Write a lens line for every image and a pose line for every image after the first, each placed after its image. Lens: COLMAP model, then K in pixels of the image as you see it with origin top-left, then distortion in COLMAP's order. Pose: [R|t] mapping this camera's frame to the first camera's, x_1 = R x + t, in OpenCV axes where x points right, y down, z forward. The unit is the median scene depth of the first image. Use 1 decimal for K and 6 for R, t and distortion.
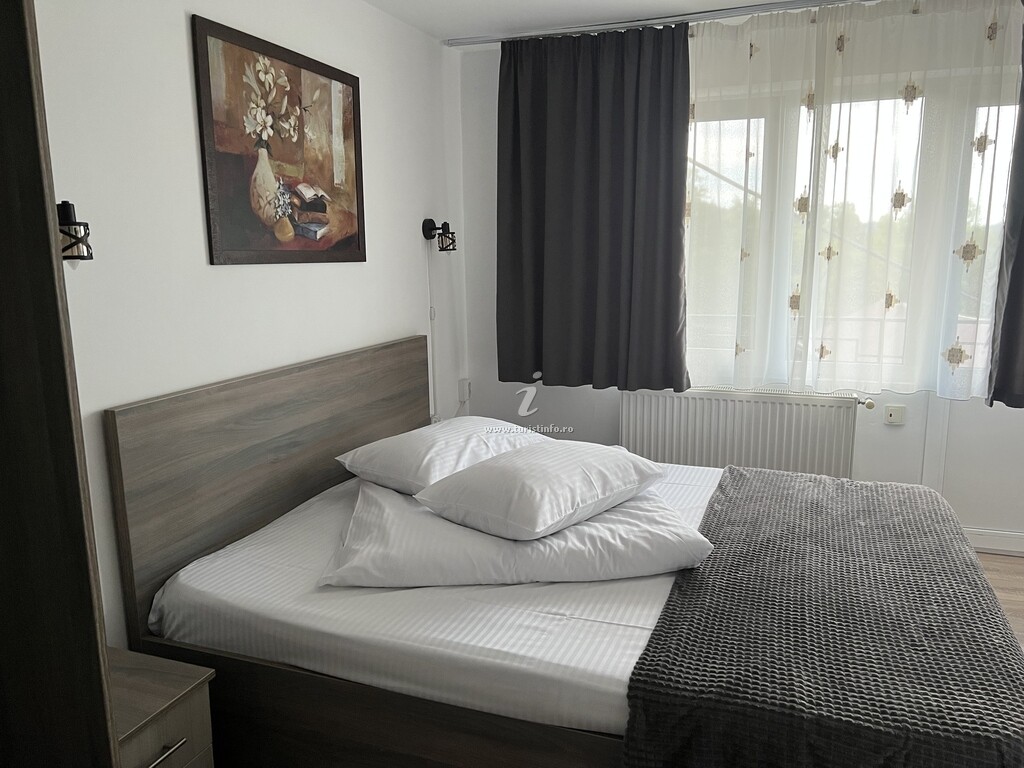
lens RADIAL K [[791.9, 0, 510.9], [0, 791.9, 388.2], [0, 0, 1]] dist [0.002660, -0.010530]
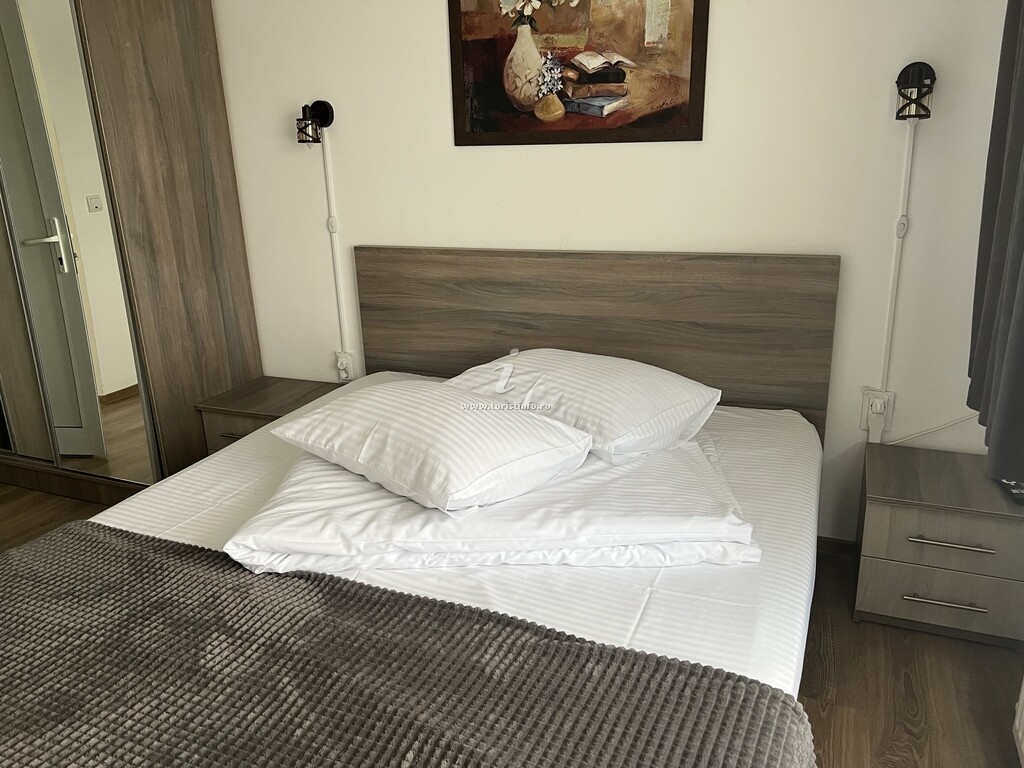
lens RADIAL K [[791.9, 0, 511.0], [0, 791.9, 380.3], [0, 0, 1]] dist [0.002660, -0.010530]
pose [[-0.068233, 0.312749, -0.947382, 0.715703], [-0.137183, 0.937634, 0.319411, -0.186002], [0.988193, 0.151759, -0.021074, 0.997620]]
